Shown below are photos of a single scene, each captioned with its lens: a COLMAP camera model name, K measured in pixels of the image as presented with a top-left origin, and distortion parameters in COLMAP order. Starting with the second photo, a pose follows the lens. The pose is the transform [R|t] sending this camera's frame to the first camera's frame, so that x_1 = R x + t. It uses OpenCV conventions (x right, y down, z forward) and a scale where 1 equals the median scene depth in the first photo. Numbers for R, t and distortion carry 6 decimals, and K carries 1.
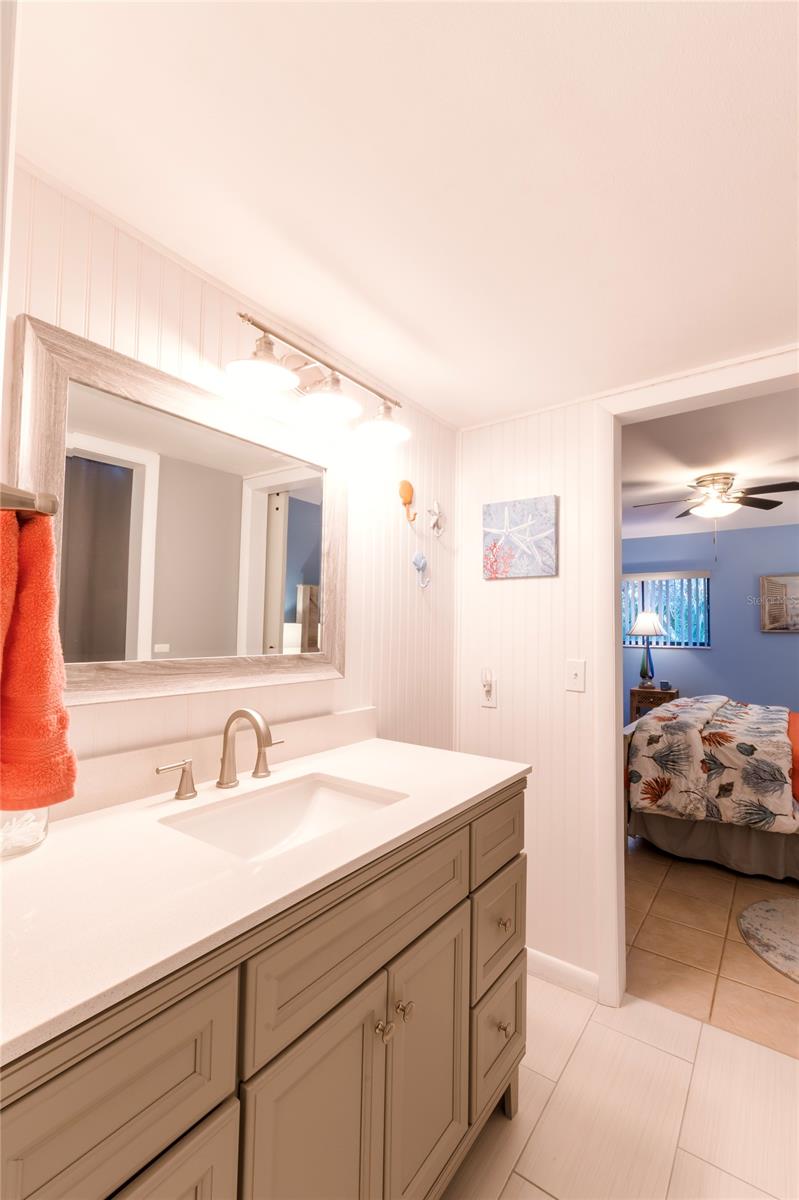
lens RADIAL K [[527.2, 0, 396.8], [0, 527.2, 605.2], [0, 0, 1]] dist [0.005292, -0.000462]
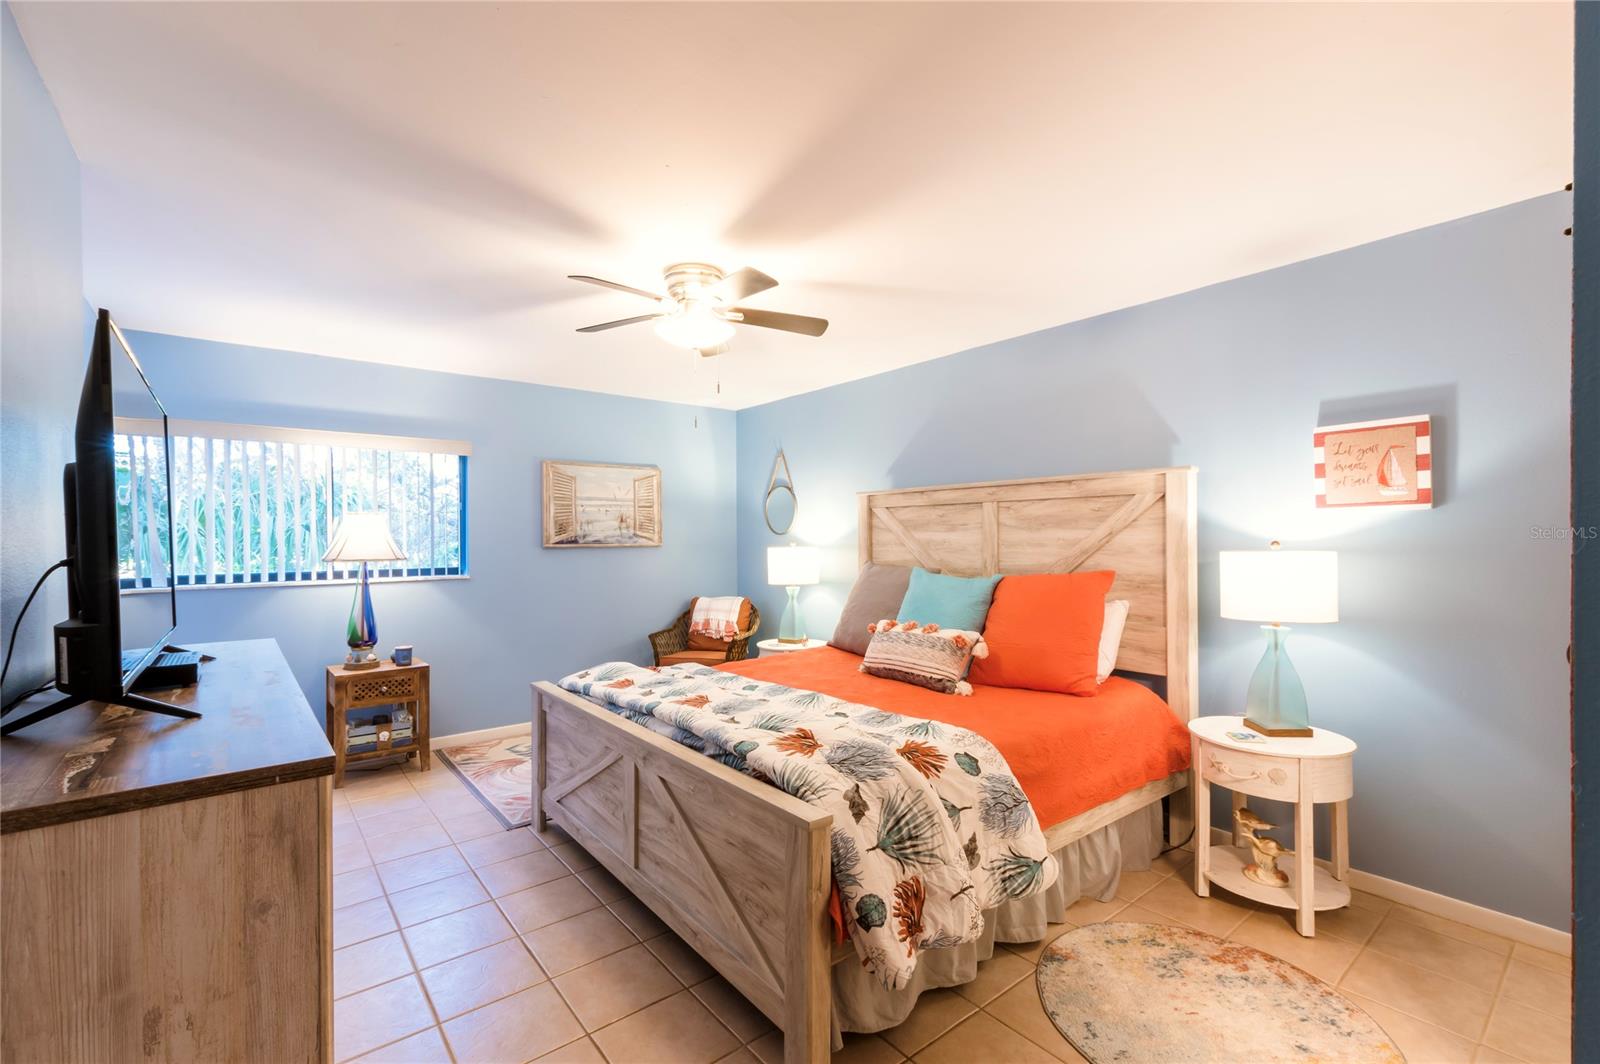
lens RADIAL K [[703.0, 0, 808.0], [0, 703.0, 536.6], [0, 0, 1]] dist [0.005292, -0.000462]
pose [[0.254069, -0.004596, 0.967175, -0.049851], [-0.039701, 0.999096, 0.015177, 0.011192], [-0.966371, -0.042254, 0.253657, 0.452059]]
